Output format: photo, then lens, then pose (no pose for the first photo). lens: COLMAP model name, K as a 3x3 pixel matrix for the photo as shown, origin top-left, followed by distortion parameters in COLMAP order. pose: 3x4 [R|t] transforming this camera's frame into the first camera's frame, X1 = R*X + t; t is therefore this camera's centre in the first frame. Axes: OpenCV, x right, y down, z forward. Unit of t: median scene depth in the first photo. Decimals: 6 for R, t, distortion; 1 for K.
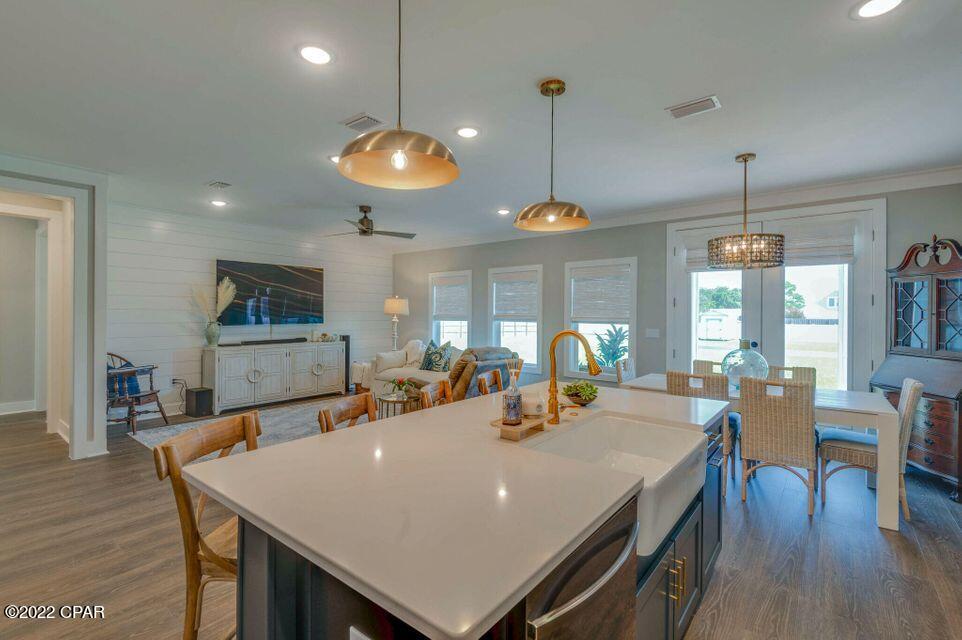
lens RADIAL K [[432.7, 0, 482.3], [0, 432.7, 316.4], [0, 0, 1]] dist [0.005556, -0.007509]
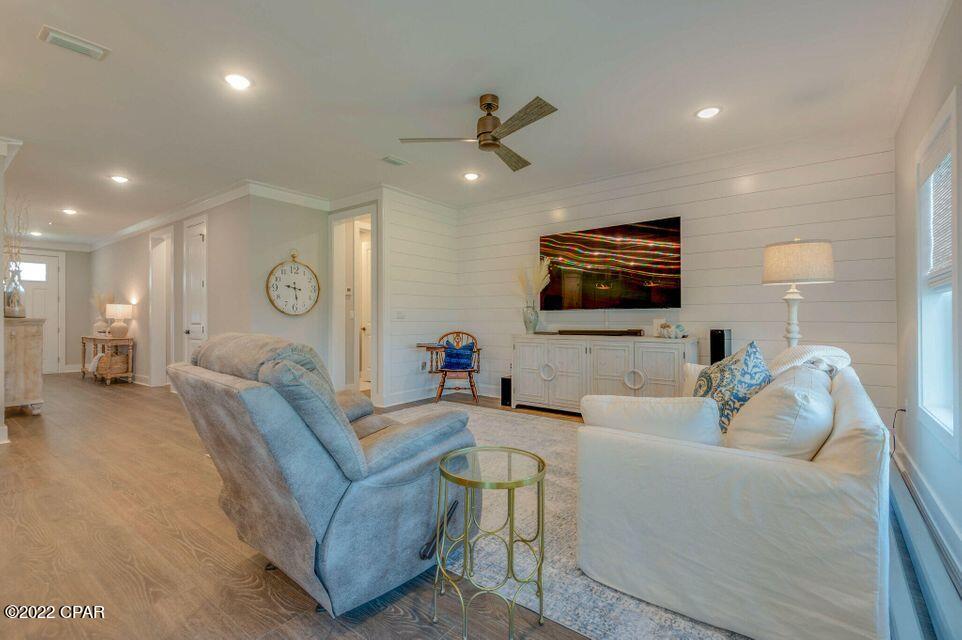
lens RADIAL K [[432.7, 0, 484.5], [0, 432.7, 315.8], [0, 0, 1]] dist [0.005556, -0.007509]
pose [[0.040183, -0.008665, -0.999155, 0.392326], [-0.005058, 0.999948, -0.008876, 0.059717], [0.999180, 0.005410, 0.040137, 1.227404]]
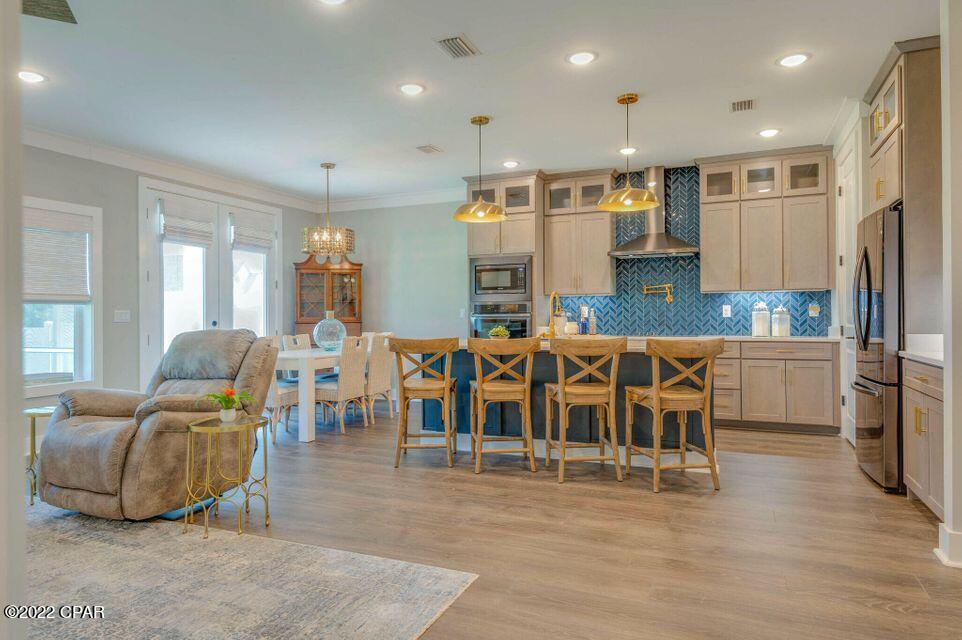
lens RADIAL K [[577.3, 0, 479.8], [0, 577.3, 313.1], [0, 0, 1]] dist [-0.001339, 0.000003]
pose [[-0.252429, -0.001689, 0.967614, -0.957652], [0.012098, 0.999915, 0.004901, 0.048786], [-0.967540, 0.012943, -0.252387, 0.858419]]
